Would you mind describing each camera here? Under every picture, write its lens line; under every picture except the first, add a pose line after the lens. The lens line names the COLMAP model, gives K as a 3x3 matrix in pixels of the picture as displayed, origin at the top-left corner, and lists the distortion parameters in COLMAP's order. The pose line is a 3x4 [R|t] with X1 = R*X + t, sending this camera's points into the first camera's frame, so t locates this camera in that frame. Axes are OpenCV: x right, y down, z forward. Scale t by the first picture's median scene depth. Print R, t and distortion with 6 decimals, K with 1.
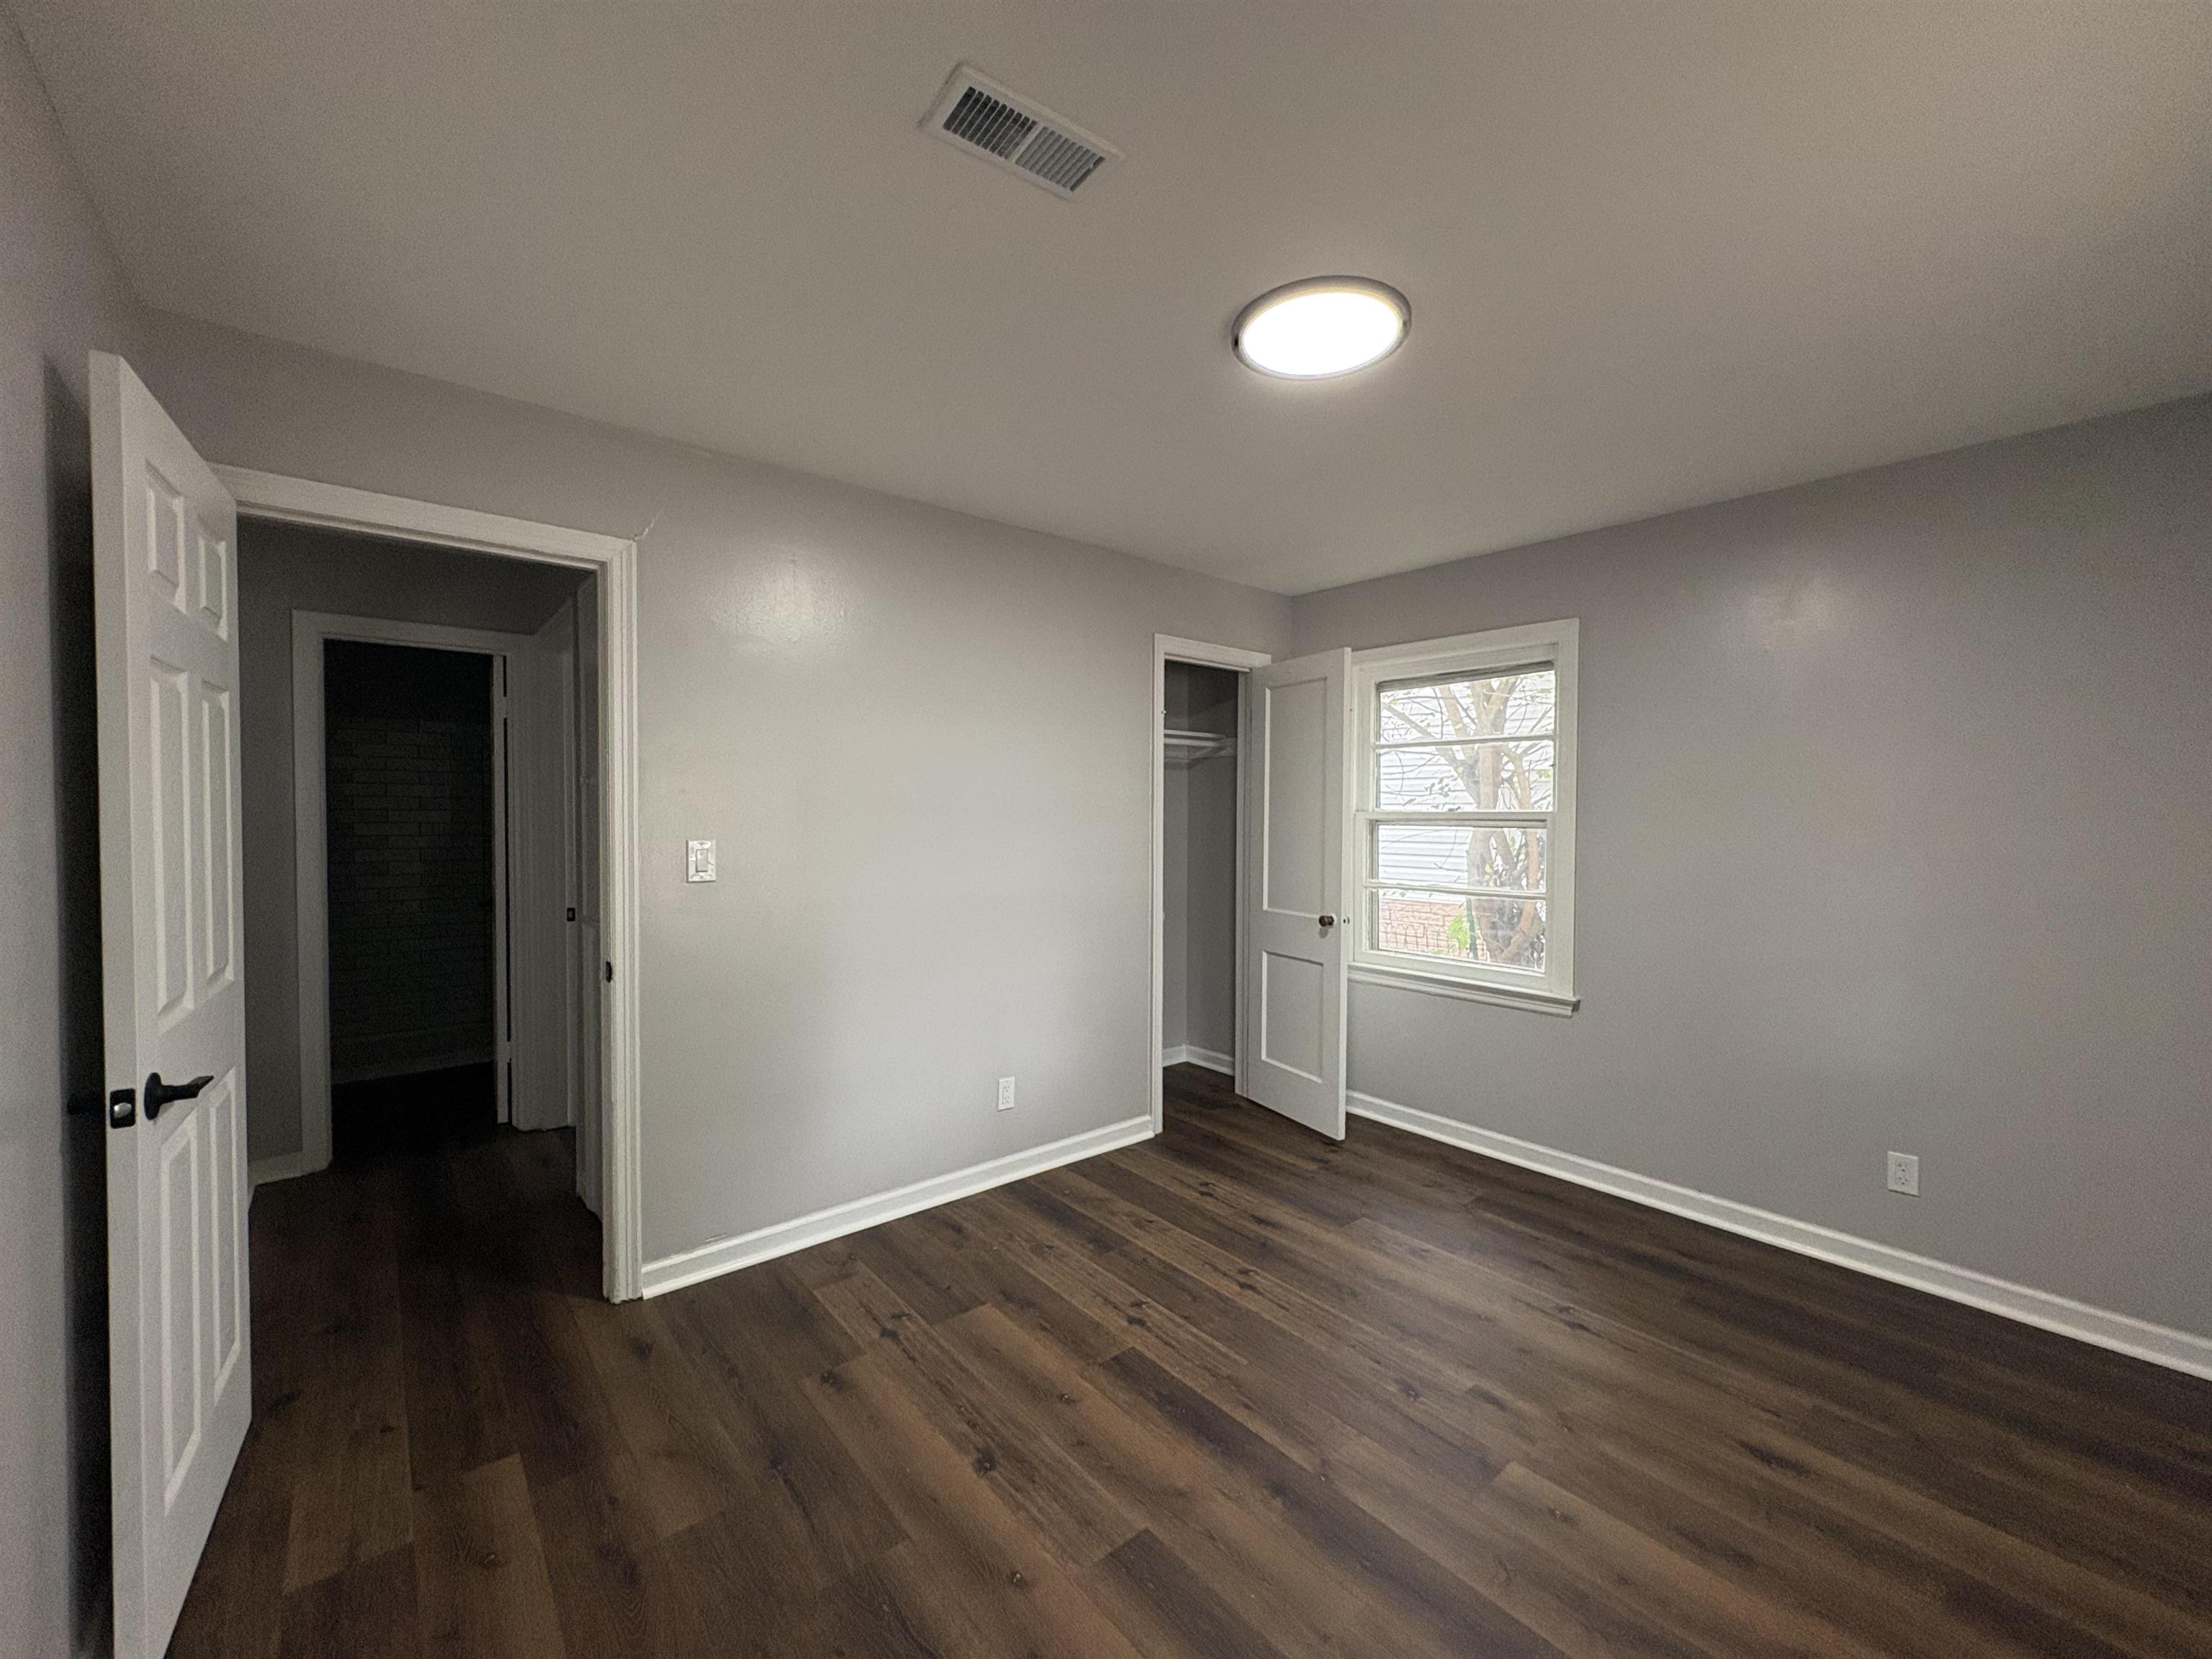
lens RADIAL K [[881.1, 0, 1106.0], [0, 881.1, 829.5], [0, 0, 1]] dist [0.000959, -0.000094]
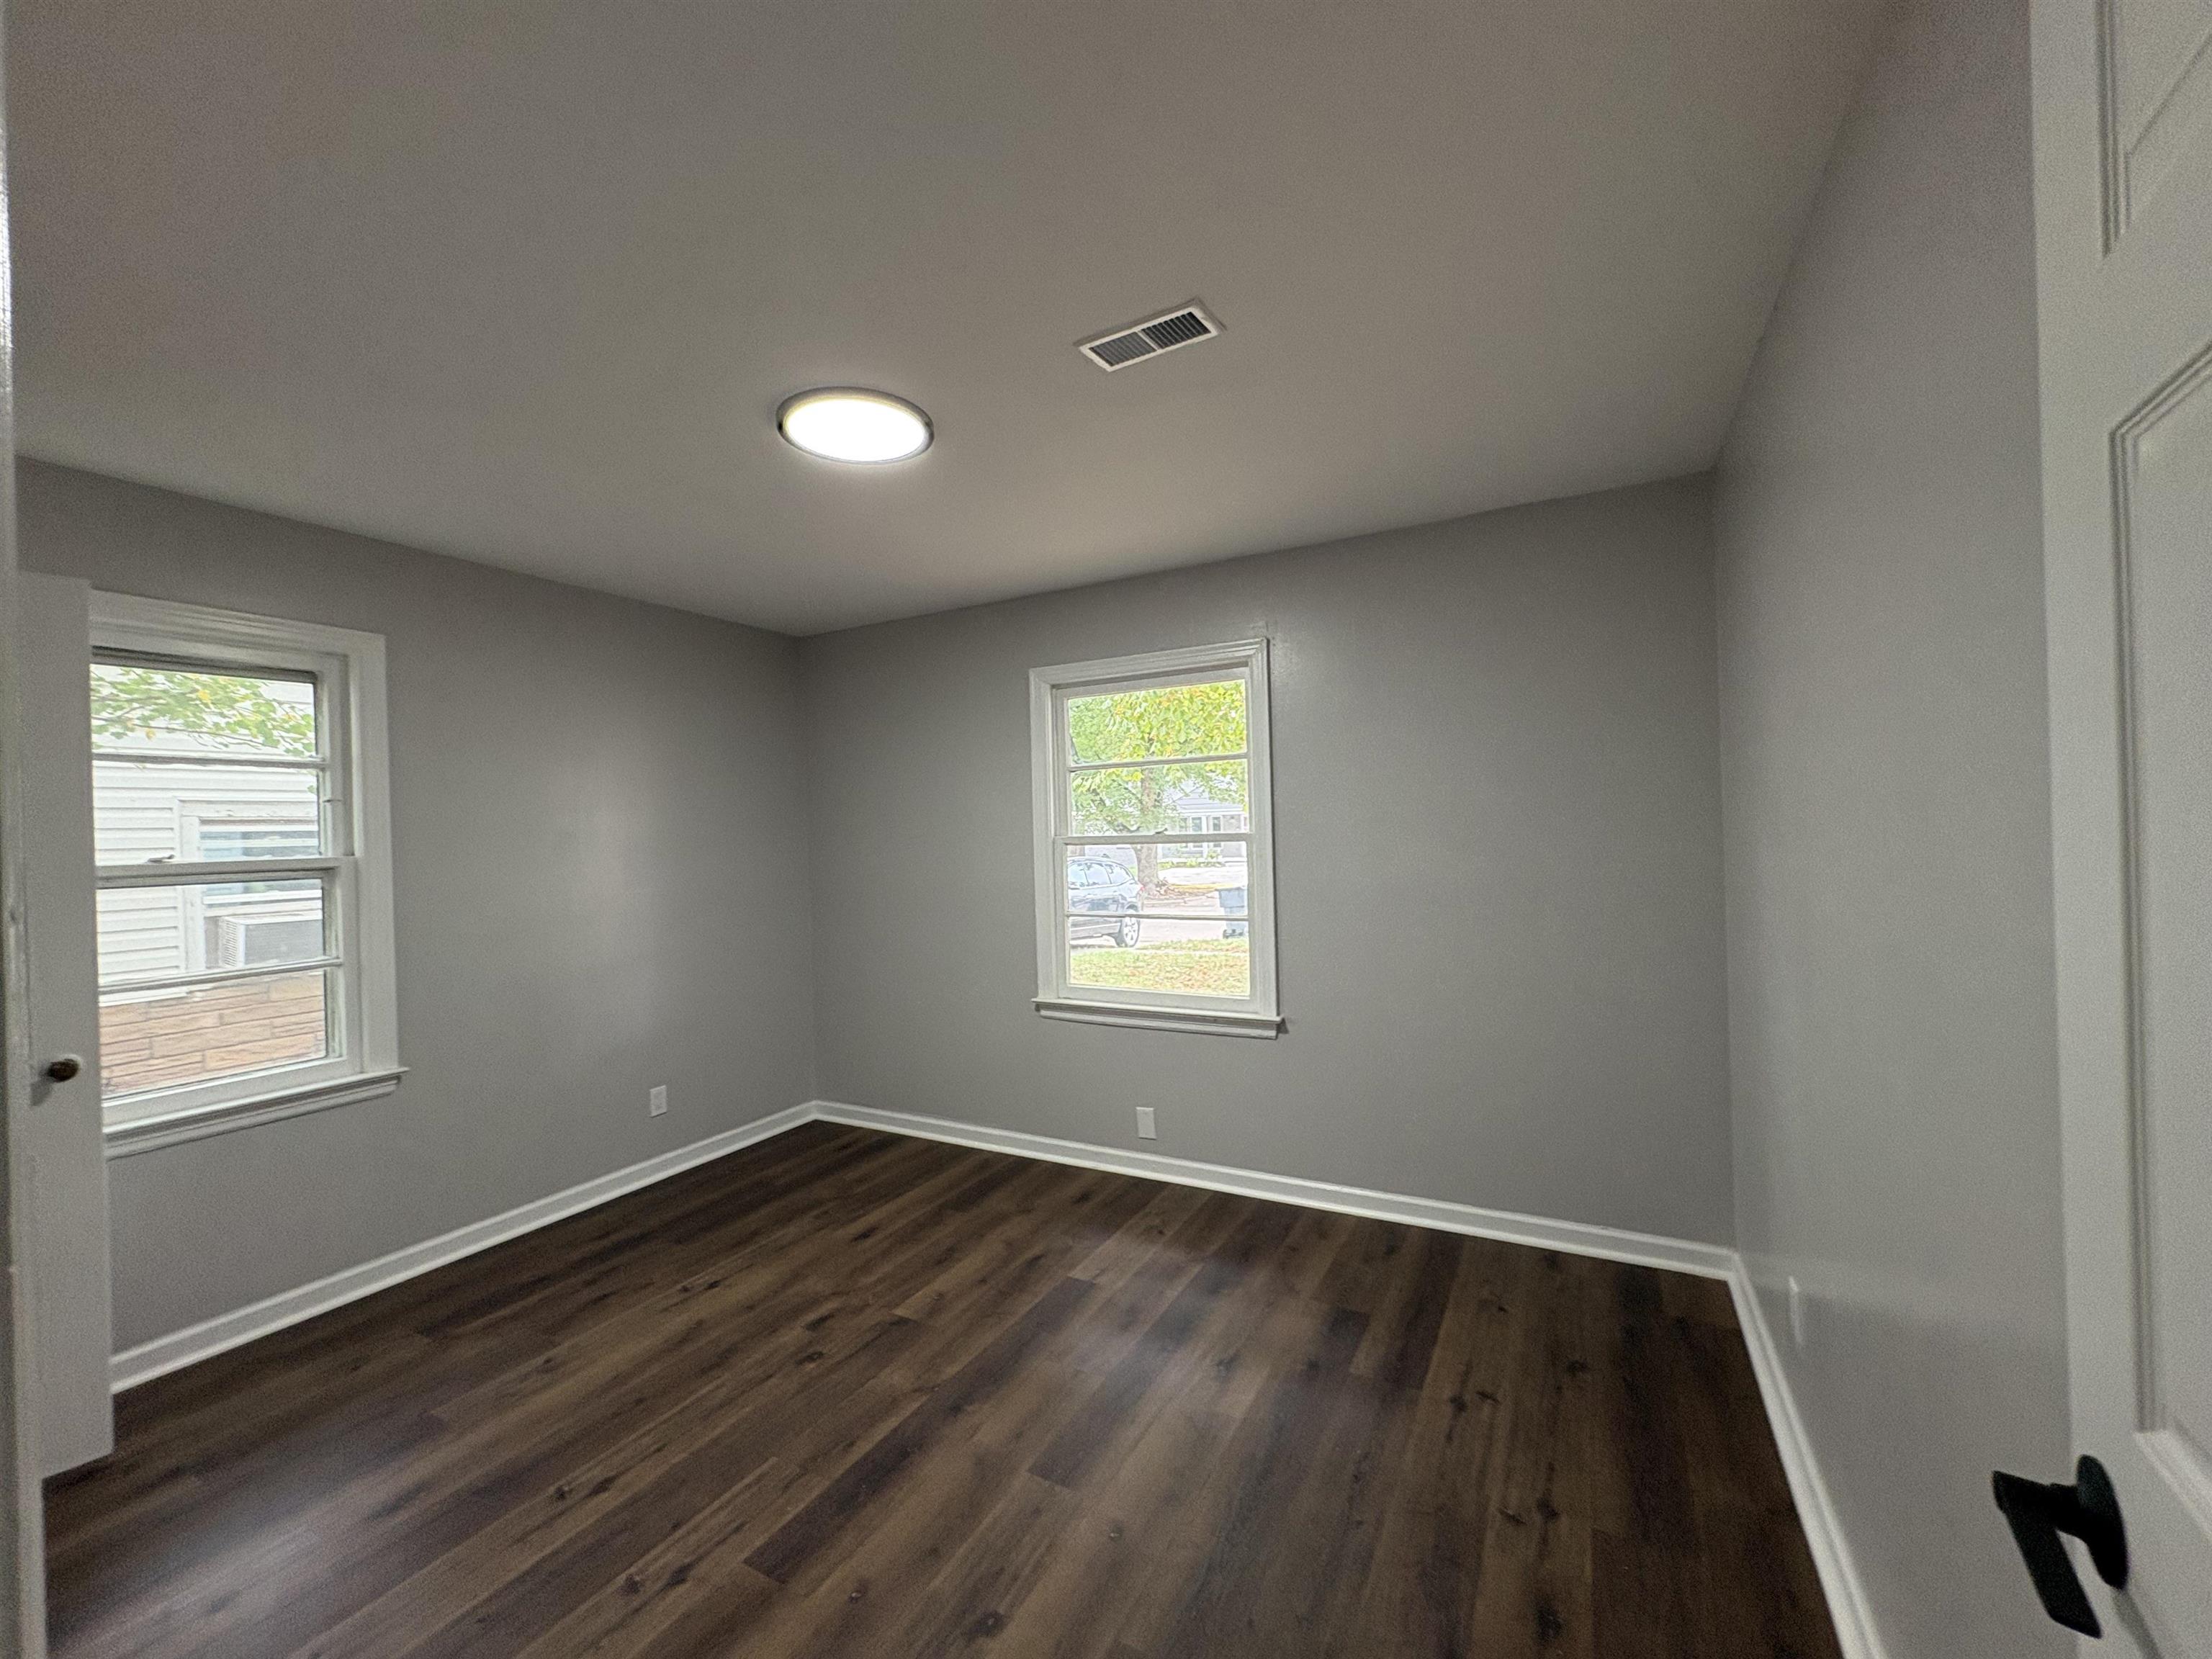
lens RADIAL K [[881.1, 0, 1106.0], [0, 881.1, 829.5], [0, 0, 1]] dist [0.000959, -0.000094]
pose [[-0.366077, 0.008657, 0.930544, -0.820536], [0.048382, 0.998781, 0.009741, -0.030096], [-0.929326, 0.048588, -0.366049, 0.996770]]
